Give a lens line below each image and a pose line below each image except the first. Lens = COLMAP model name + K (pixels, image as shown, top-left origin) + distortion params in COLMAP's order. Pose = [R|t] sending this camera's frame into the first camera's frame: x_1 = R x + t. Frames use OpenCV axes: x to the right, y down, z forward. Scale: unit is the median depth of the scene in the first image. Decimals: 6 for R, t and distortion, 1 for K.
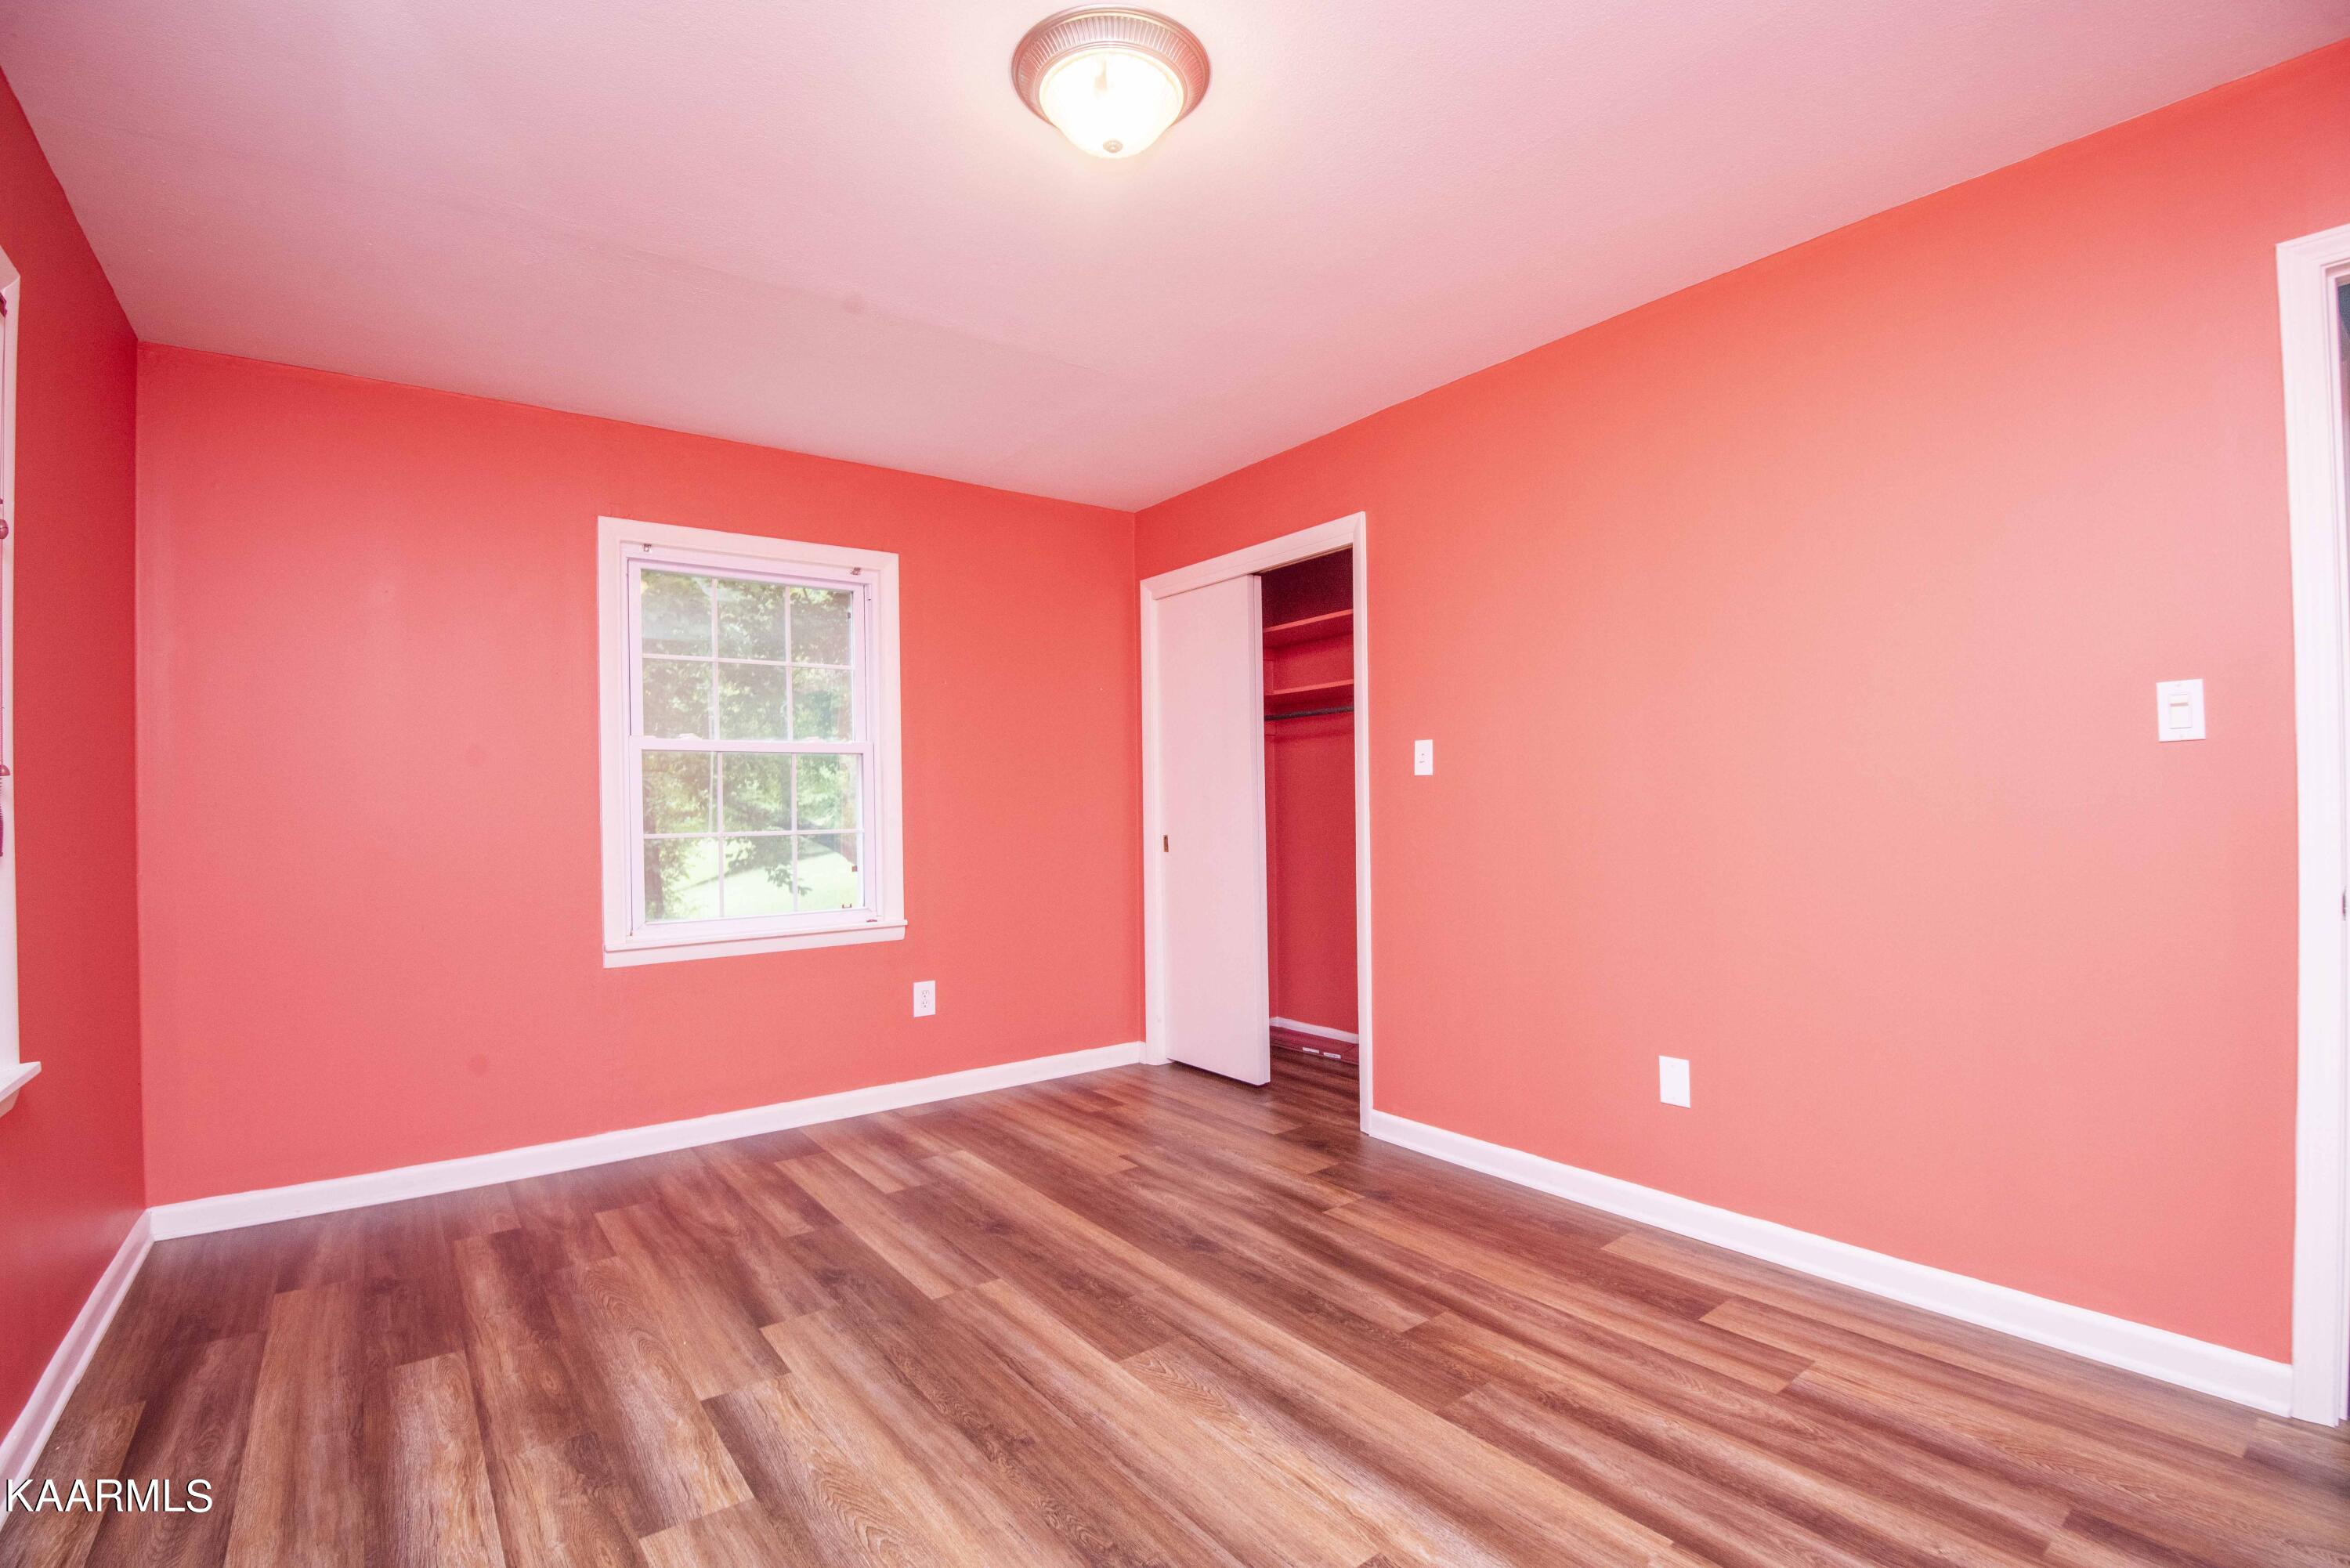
lens RADIAL K [[1071.4, 0, 1174.3], [0, 1071.4, 800.8], [0, 0, 1]] dist [-0.002213, -0.020355]
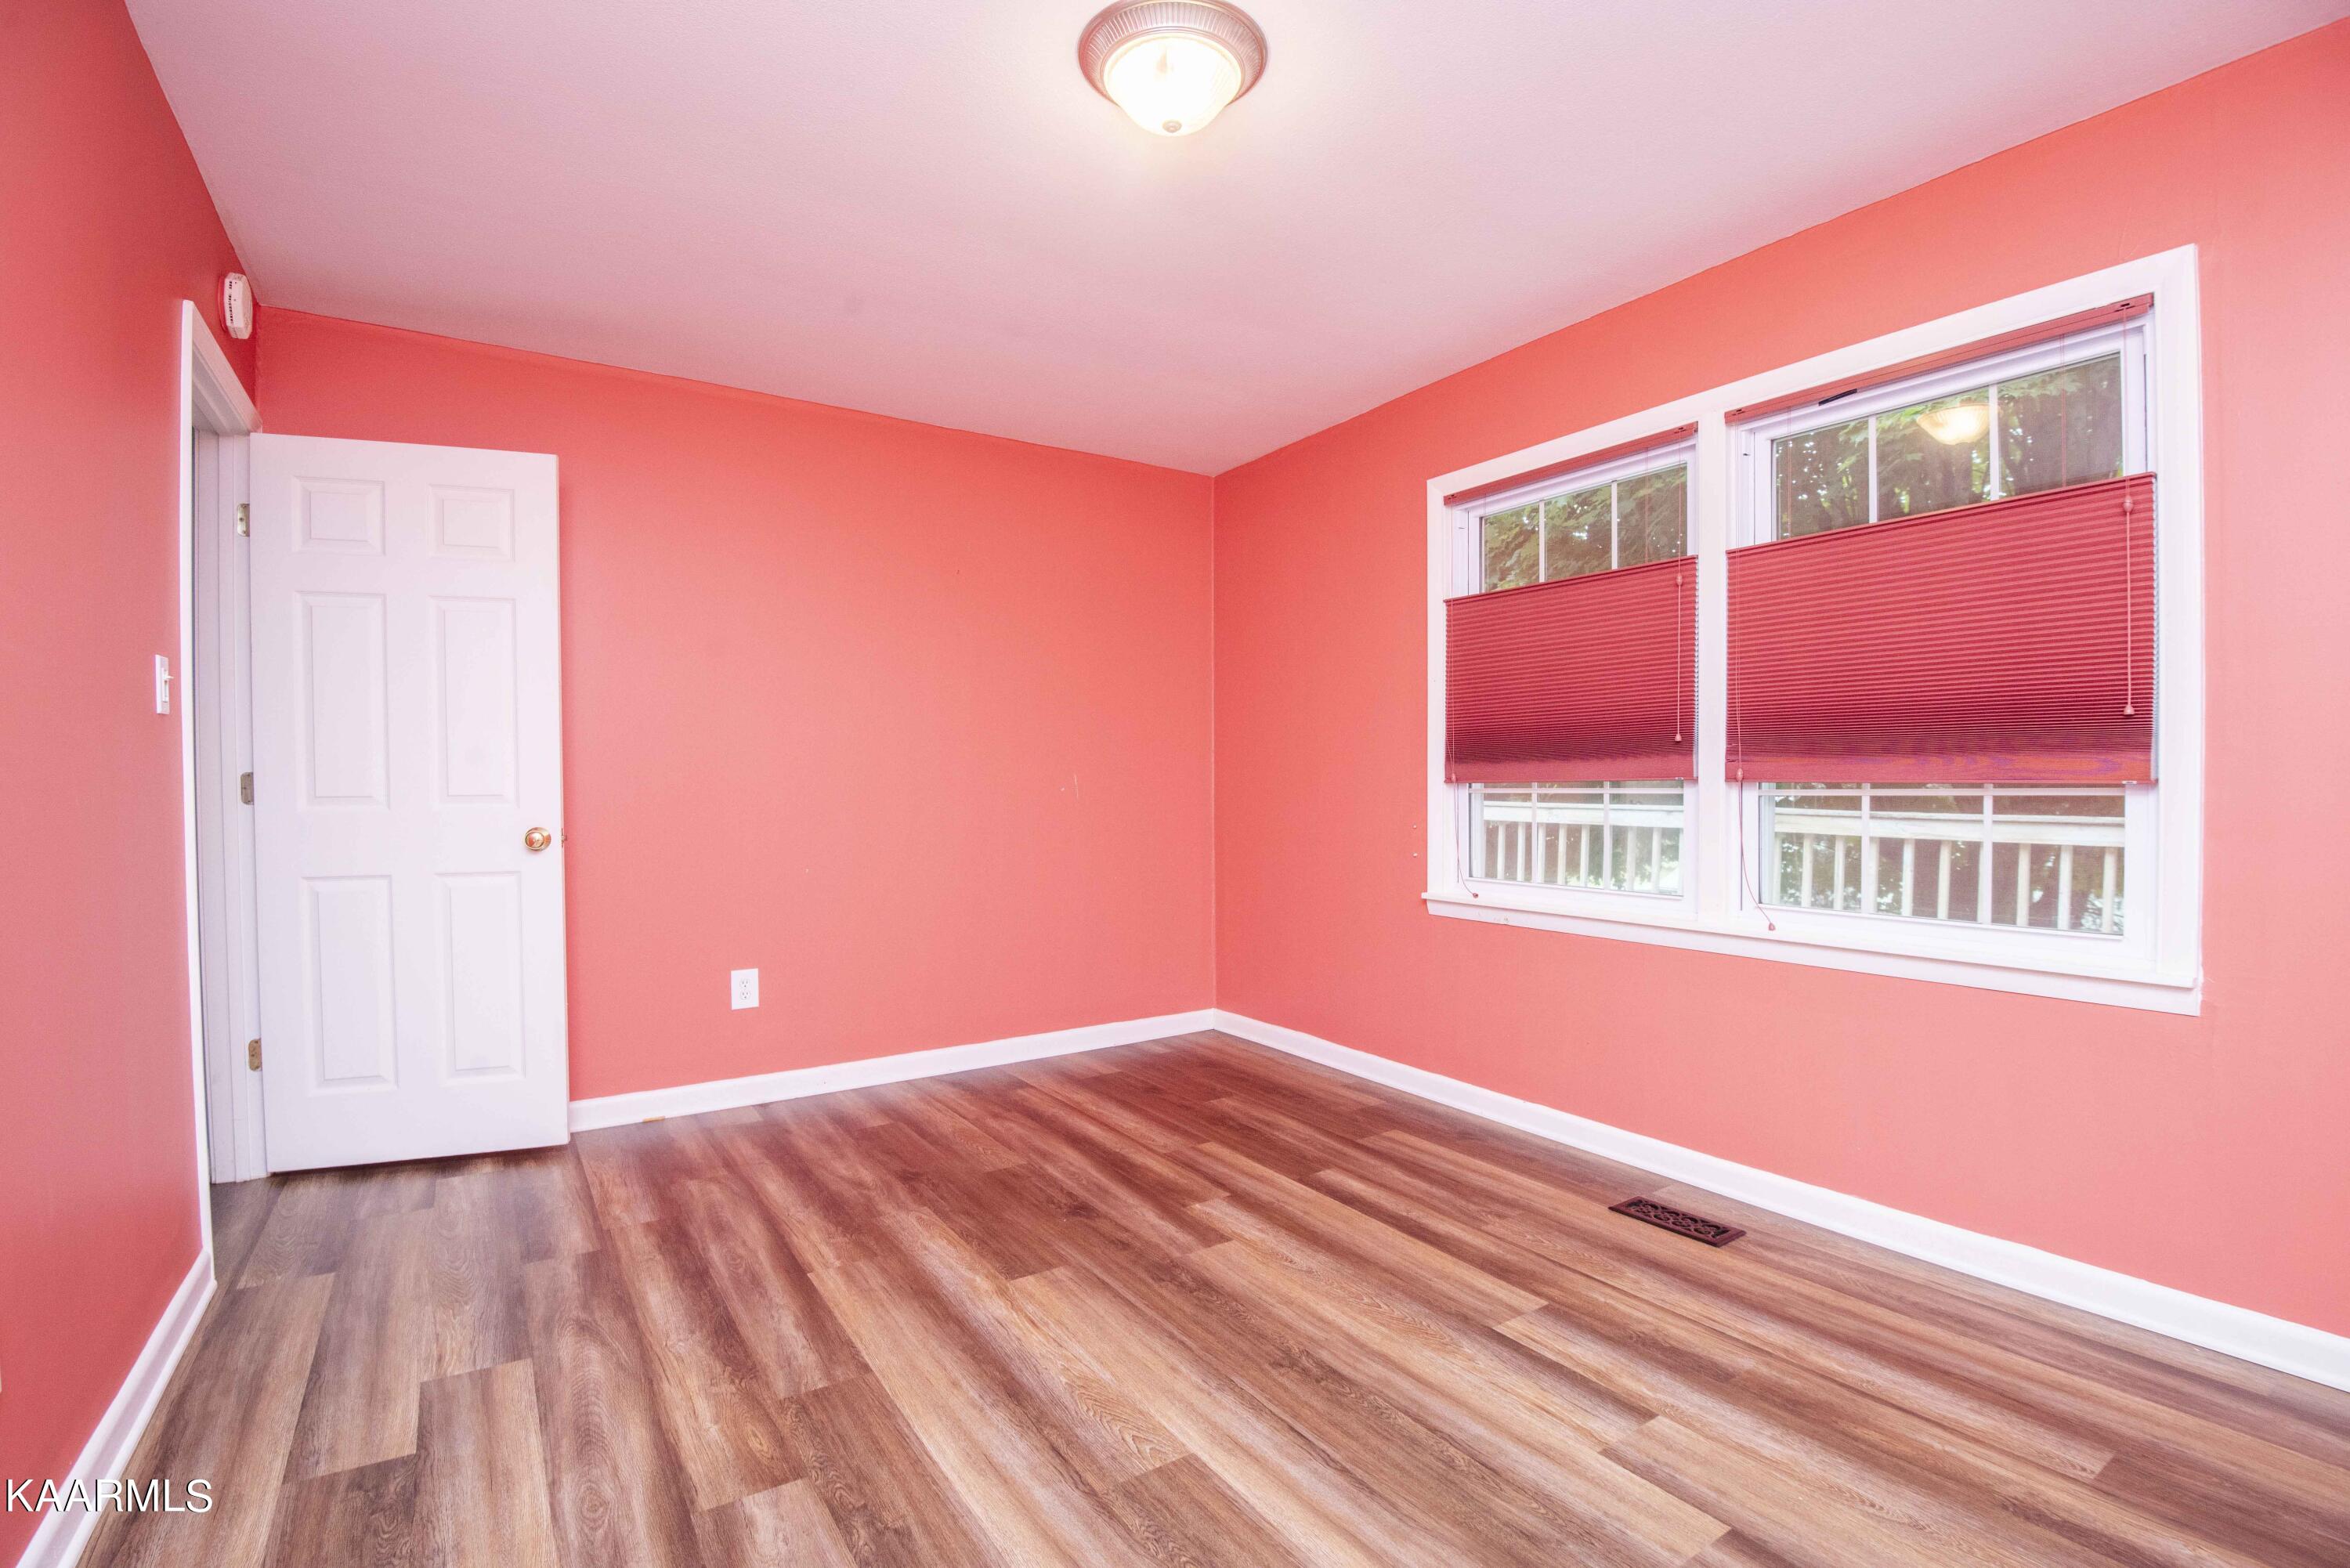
lens RADIAL K [[1071.4, 0, 1174.3], [0, 1071.4, 800.8], [0, 0, 1]] dist [-0.002213, -0.020355]
pose [[-0.997794, 0.016988, 0.064173, -0.091291], [0.017730, 0.999782, 0.011017, 0.029489], [-0.063972, 0.012131, -0.997878, 1.628190]]
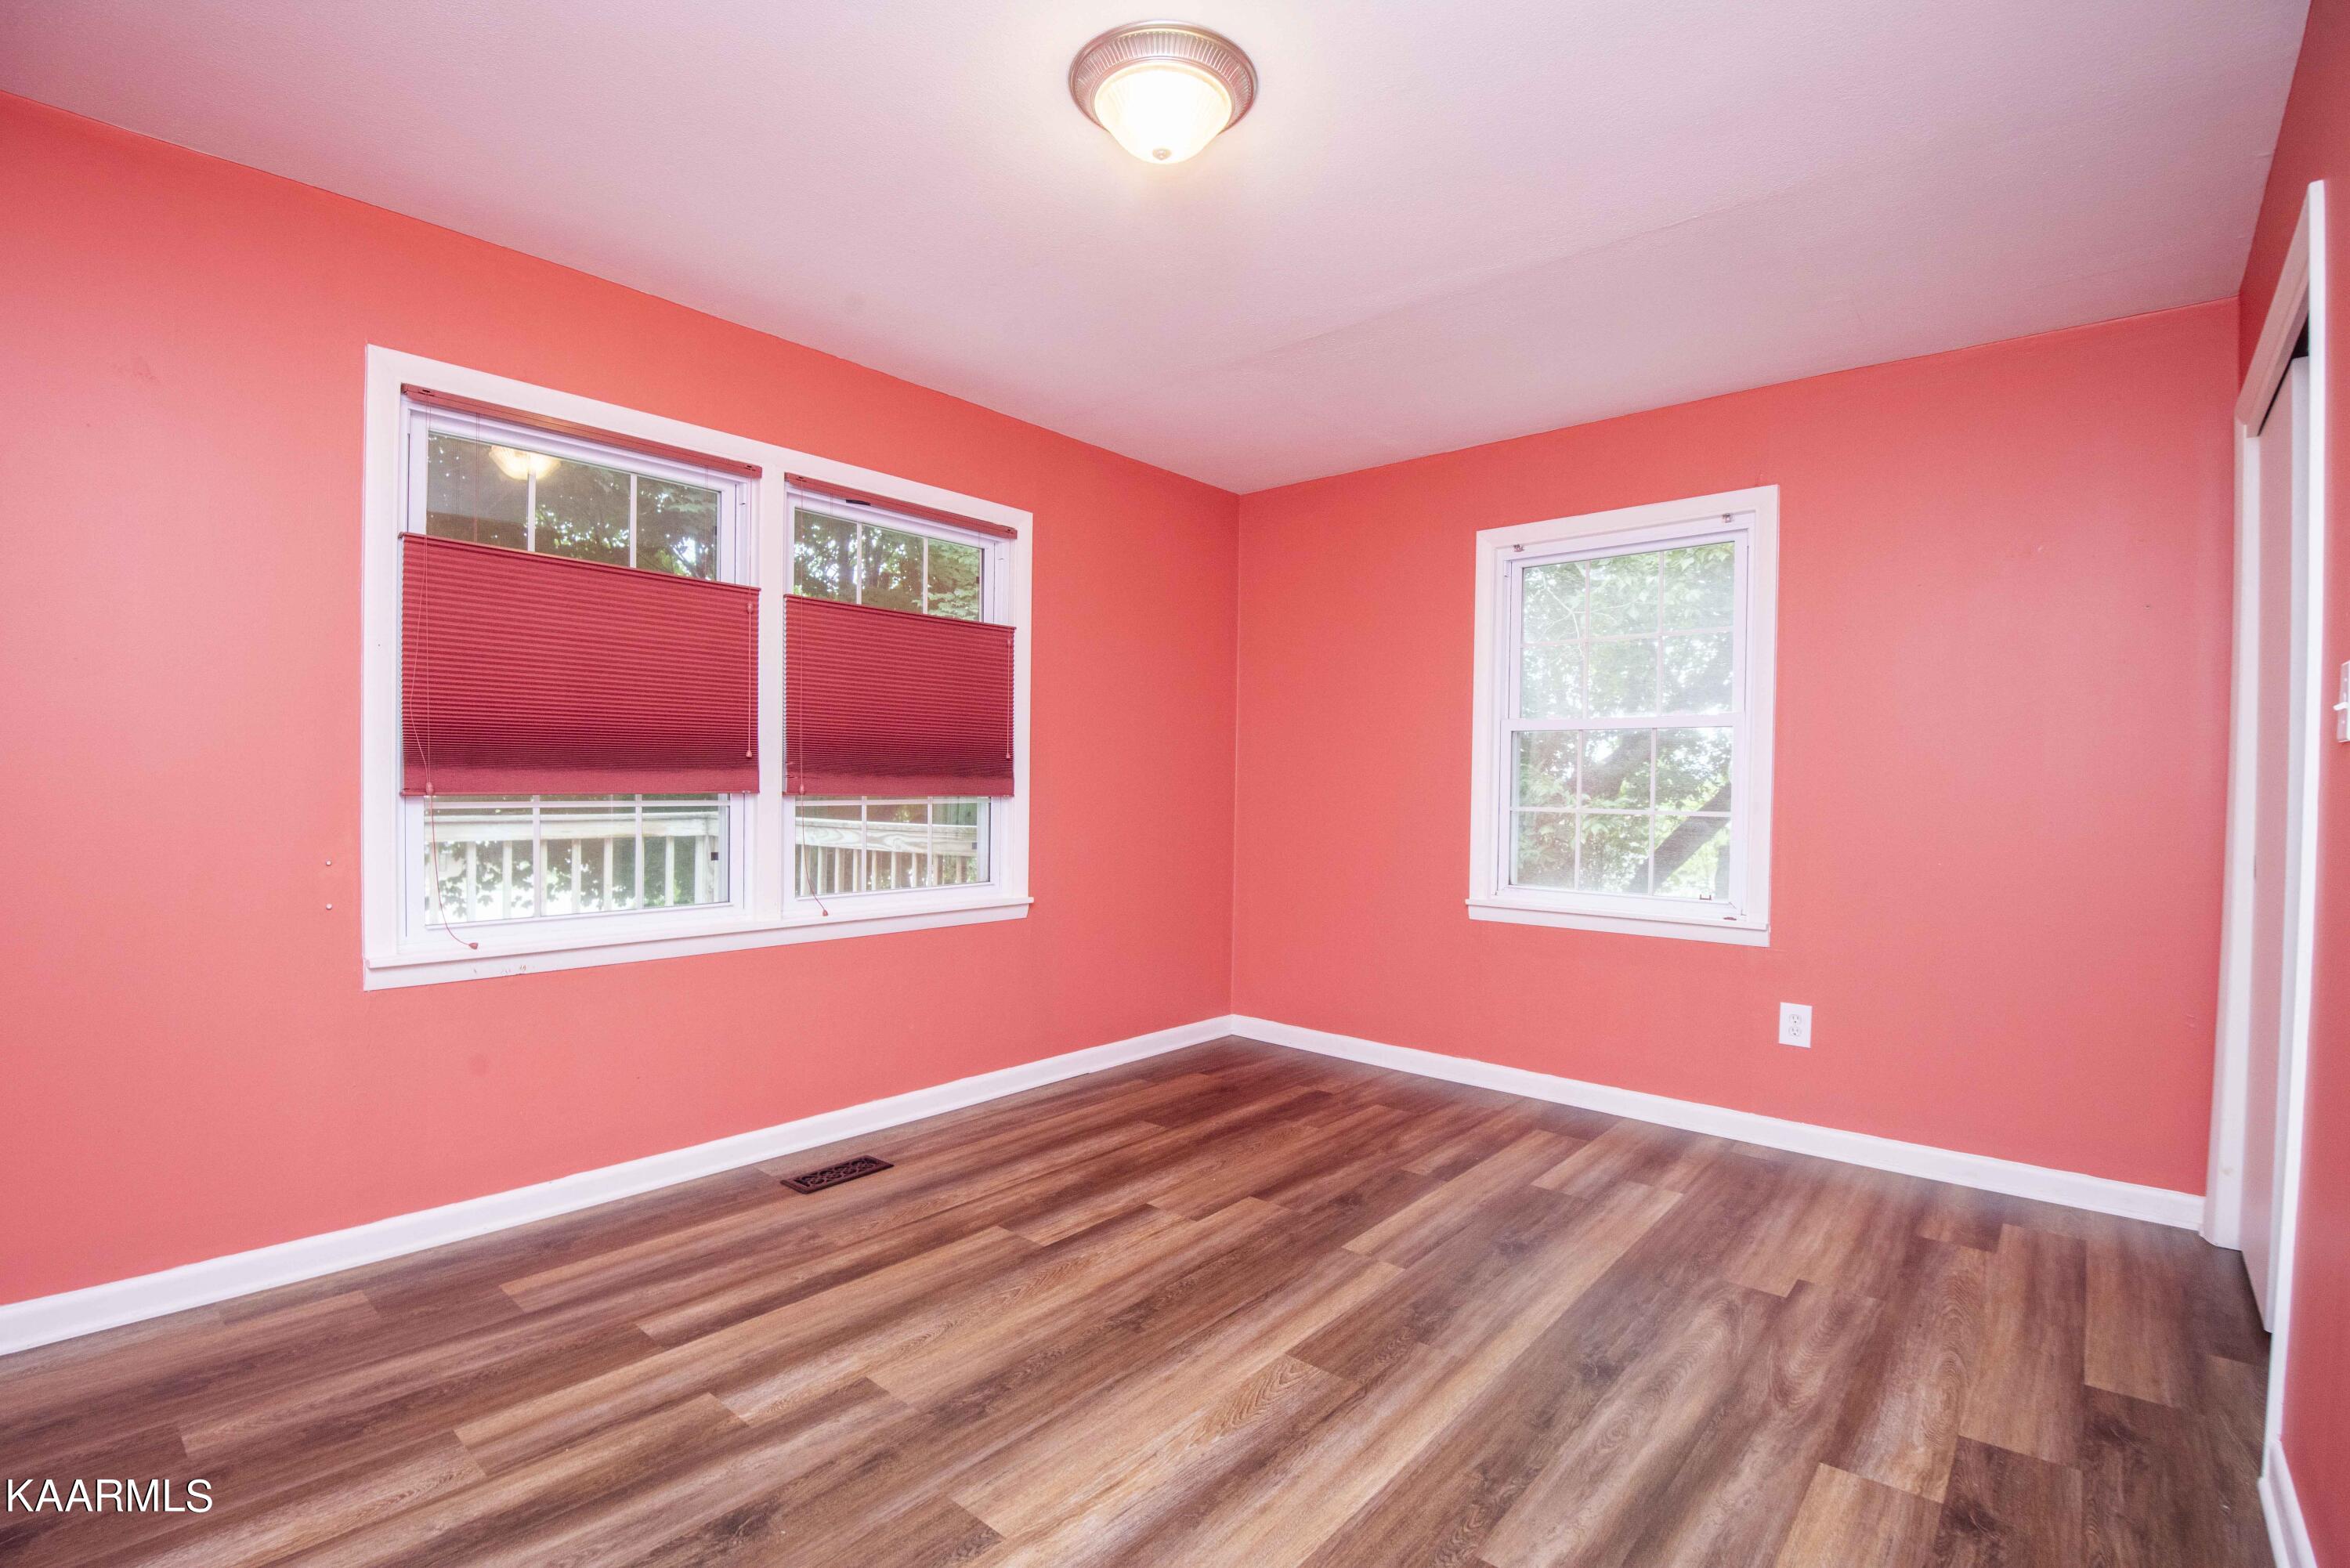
lens RADIAL K [[1071.4, 0, 1174.3], [0, 1071.4, 800.8], [0, 0, 1]] dist [-0.002213, -0.020355]
pose [[0.206870, 0.034091, -0.977774, 0.787700], [-0.012824, 0.999401, 0.032132, -0.009424], [0.978284, 0.005892, 0.207184, 0.633803]]
